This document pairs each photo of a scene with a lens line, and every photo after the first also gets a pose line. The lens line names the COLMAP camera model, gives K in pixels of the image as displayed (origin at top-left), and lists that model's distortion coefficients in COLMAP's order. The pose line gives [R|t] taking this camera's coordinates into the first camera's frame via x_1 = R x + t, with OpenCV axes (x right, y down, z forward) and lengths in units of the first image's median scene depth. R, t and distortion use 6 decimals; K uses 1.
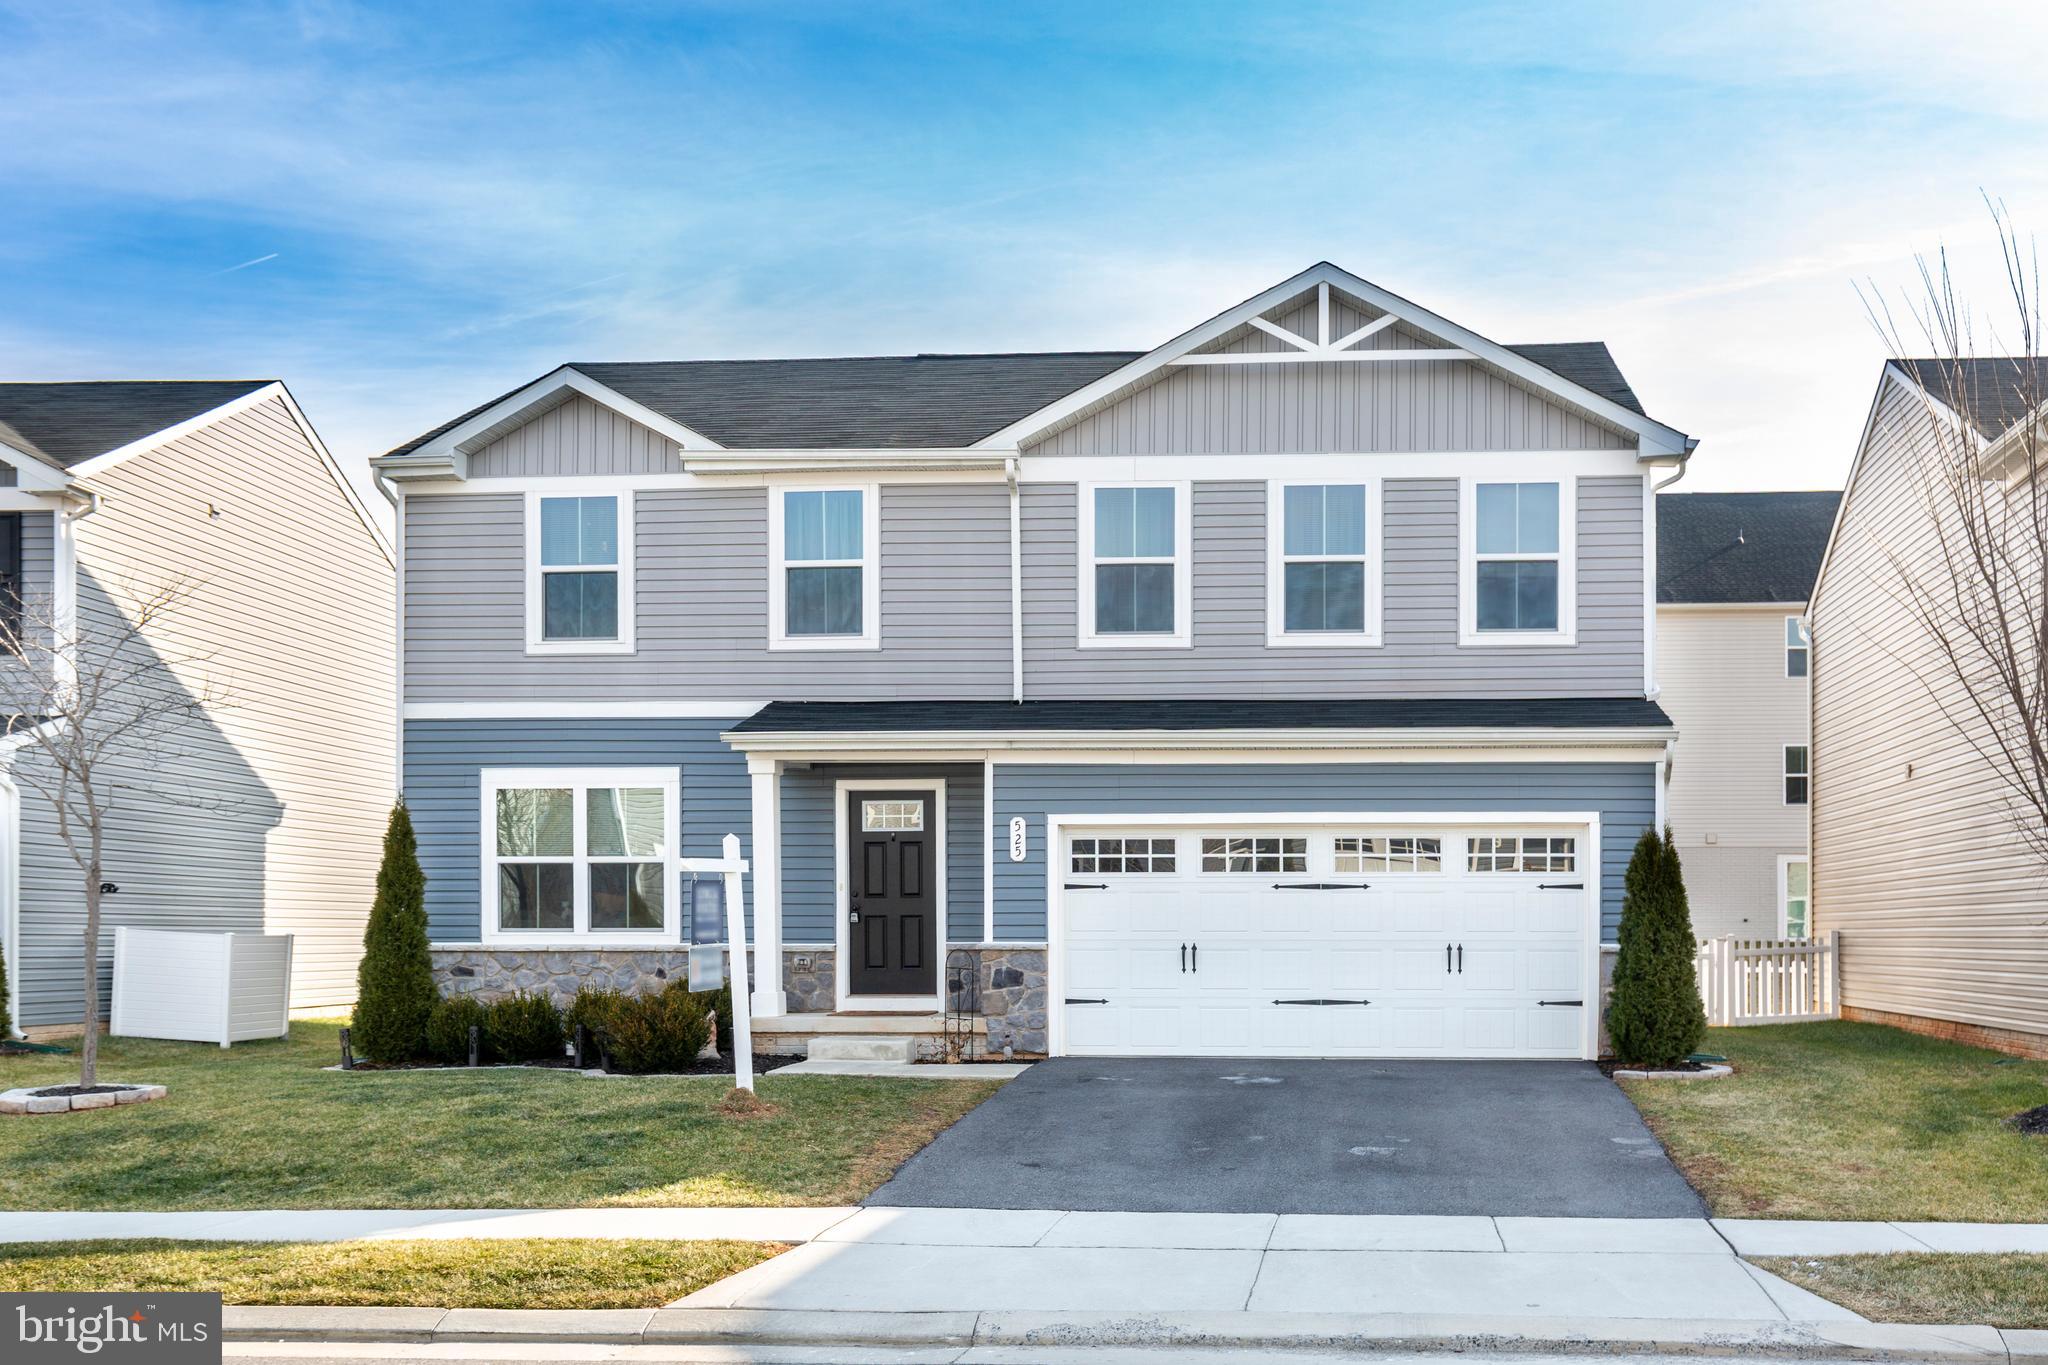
lens RADIAL K [[1810.9, 0, 1023.5], [0, 1810.9, 676.5], [0, 0, 1]] dist [0.008392, -0.004031]
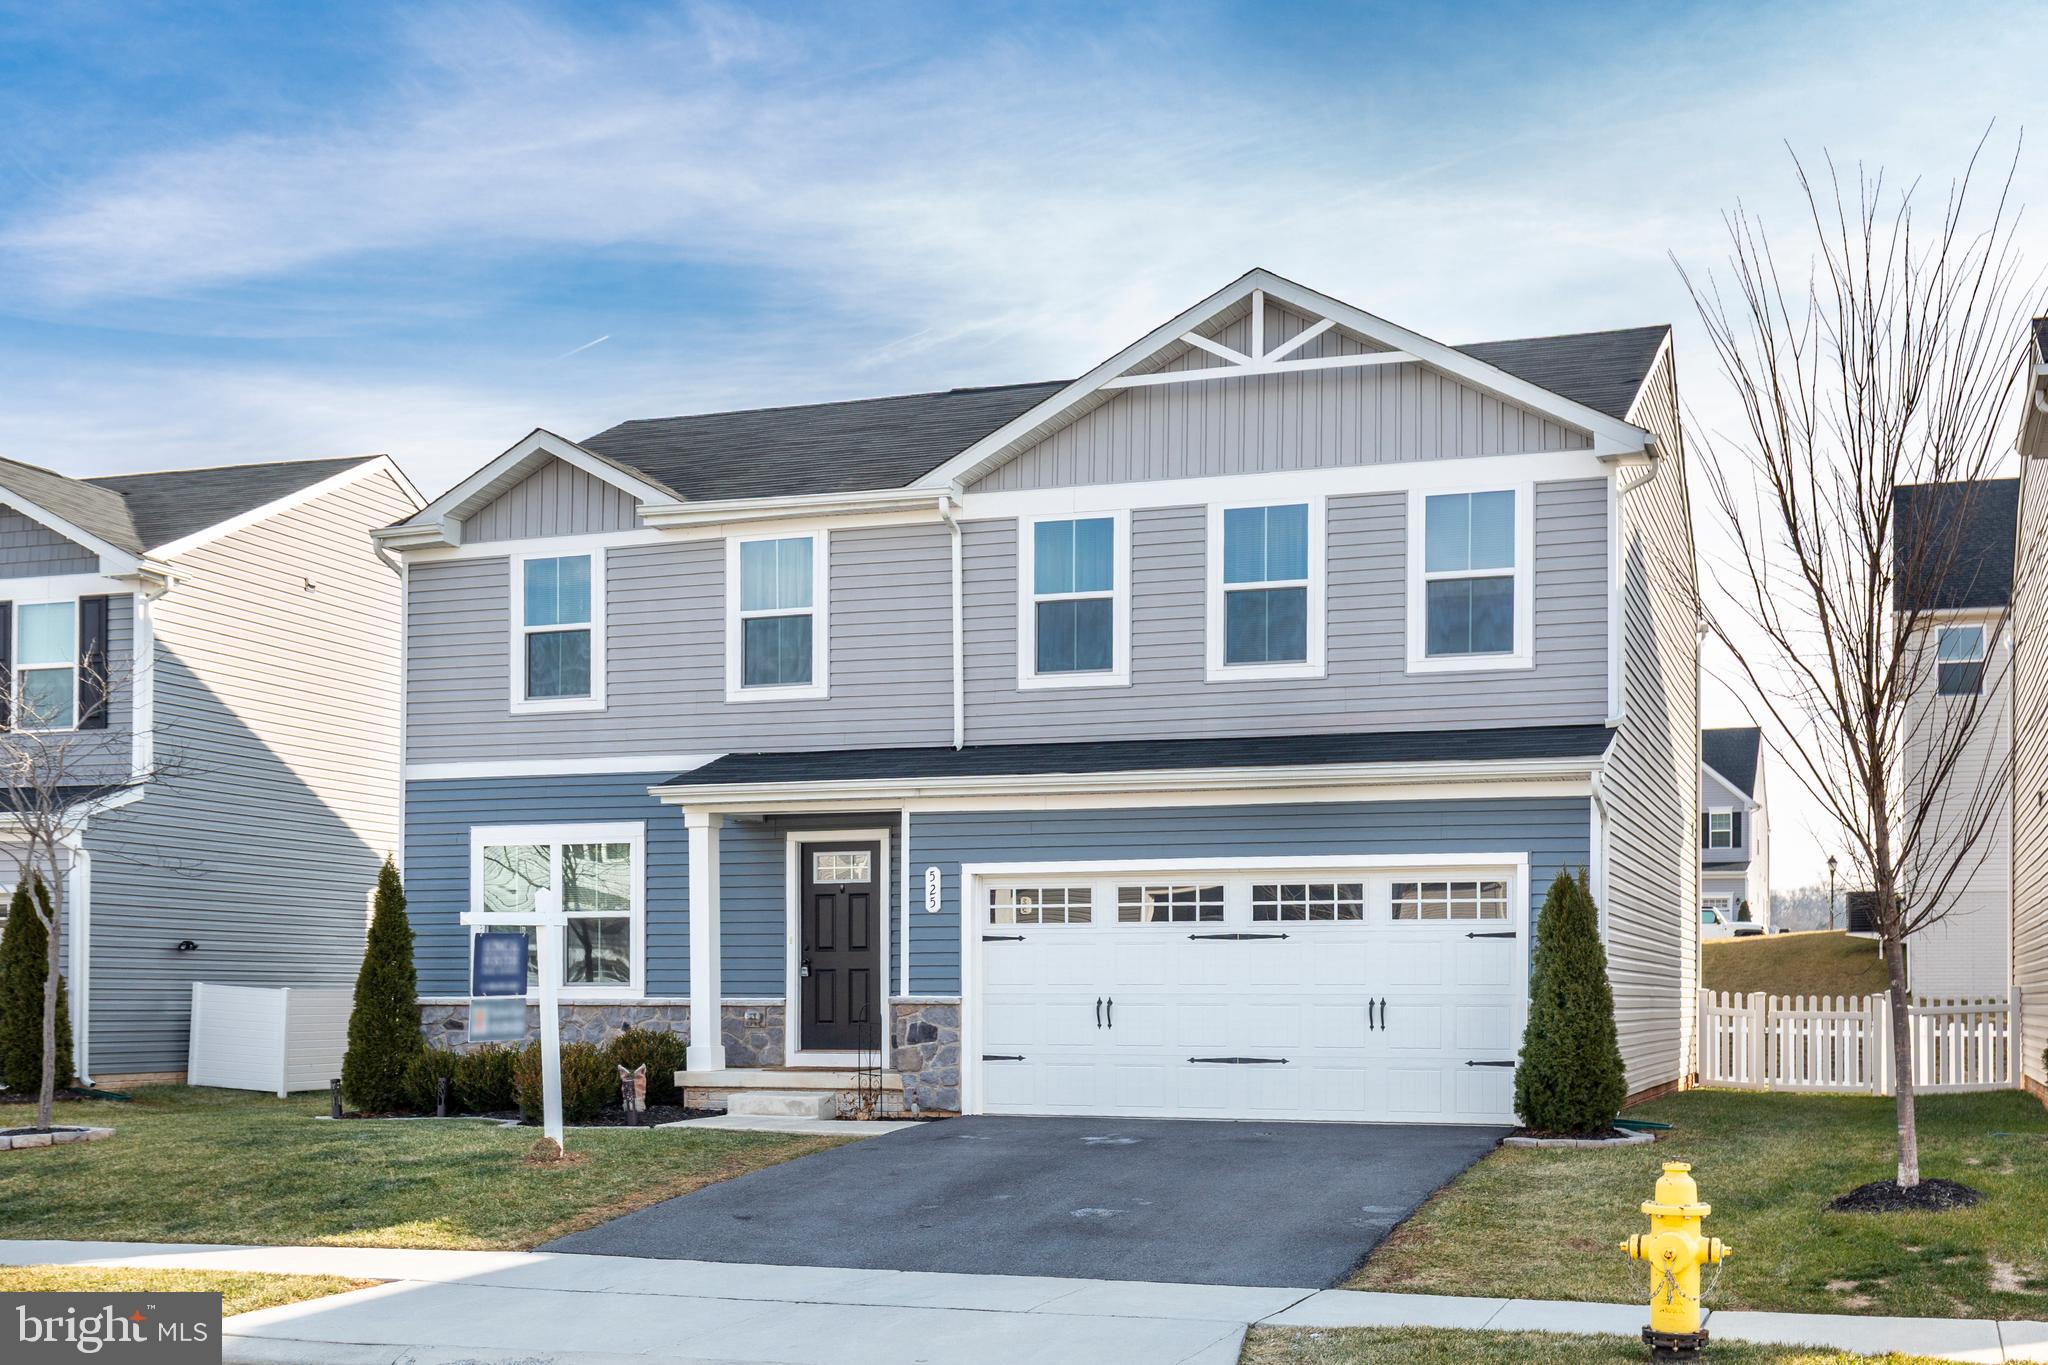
lens RADIAL K [[1998.1, 0, 1024.1], [0, 1998.1, 684.2], [0, 0, 1]] dist [0.020006, 0.000000]
pose [[0.971855, -0.035821, -0.232841, 0.282864], [0.033544, 0.999343, -0.013733, -0.004011], [0.233180, 0.005536, 0.972418, -0.031104]]
